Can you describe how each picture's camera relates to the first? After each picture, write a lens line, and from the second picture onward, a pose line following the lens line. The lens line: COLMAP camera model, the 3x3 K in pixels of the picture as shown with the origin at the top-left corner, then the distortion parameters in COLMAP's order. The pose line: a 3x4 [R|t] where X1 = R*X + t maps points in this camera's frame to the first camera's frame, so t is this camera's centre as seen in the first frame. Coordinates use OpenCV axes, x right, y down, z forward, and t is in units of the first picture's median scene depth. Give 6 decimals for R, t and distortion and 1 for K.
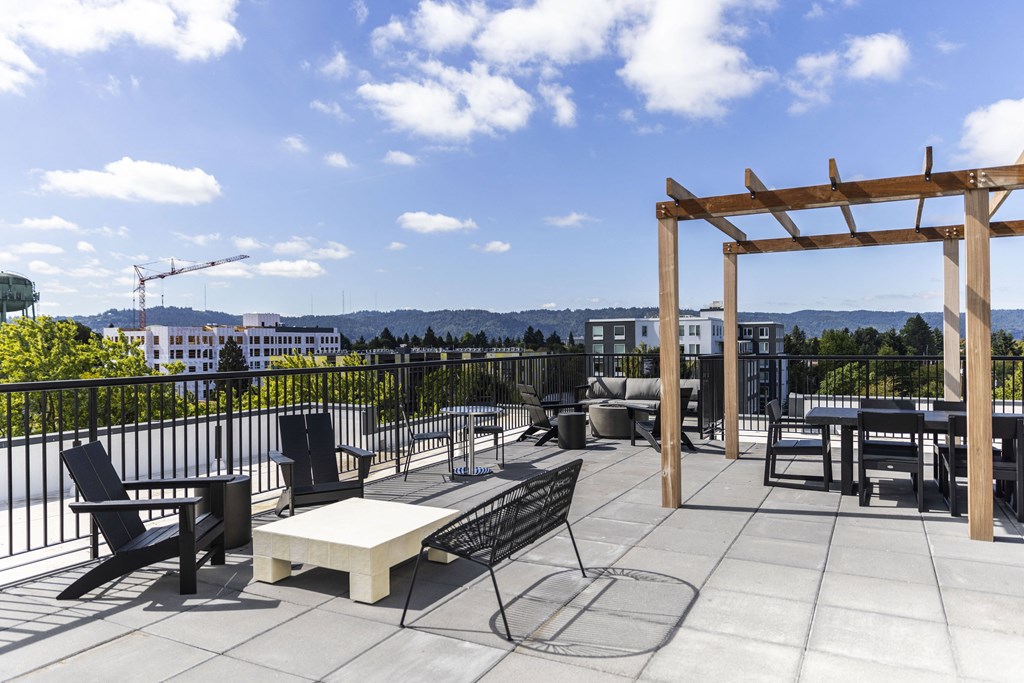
lens RADIAL K [[1181.7, 0, 512.0], [0, 1181.7, 341.5], [0, 0, 1]] dist [0.024043, 0.020440]
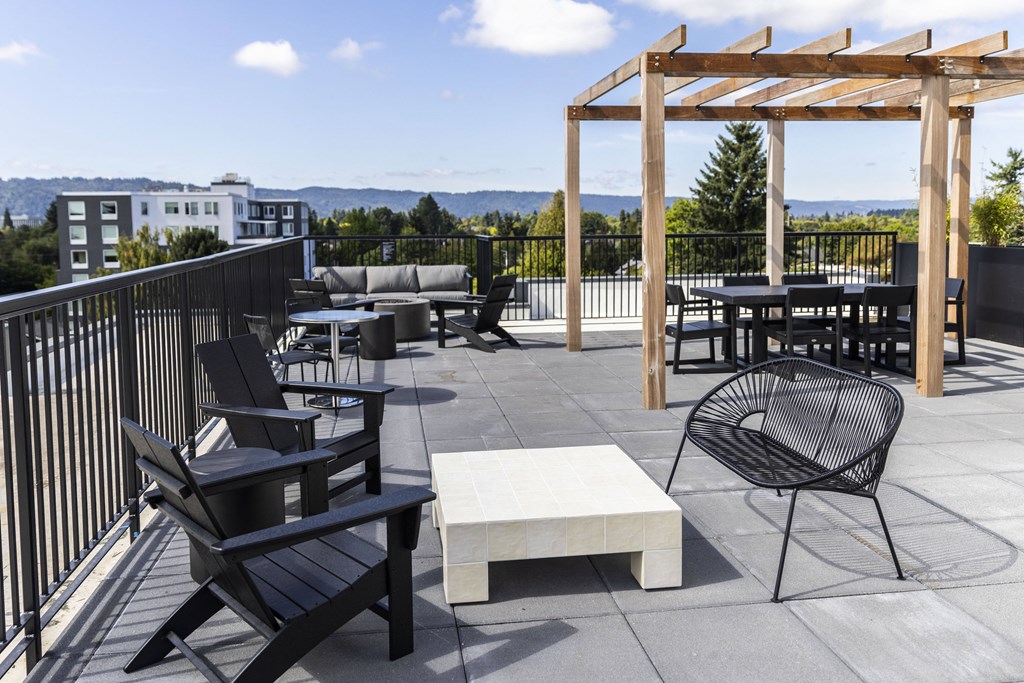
lens RADIAL K [[1181.7, 0, 512.0], [0, 1181.7, 341.5], [0, 0, 1]] dist [0.024043, 0.020440]
pose [[0.599980, -0.081479, 0.795855, -0.531375], [0.004513, 0.995129, 0.098478, 0.003394], [-0.800002, -0.055493, 0.597425, 0.481255]]
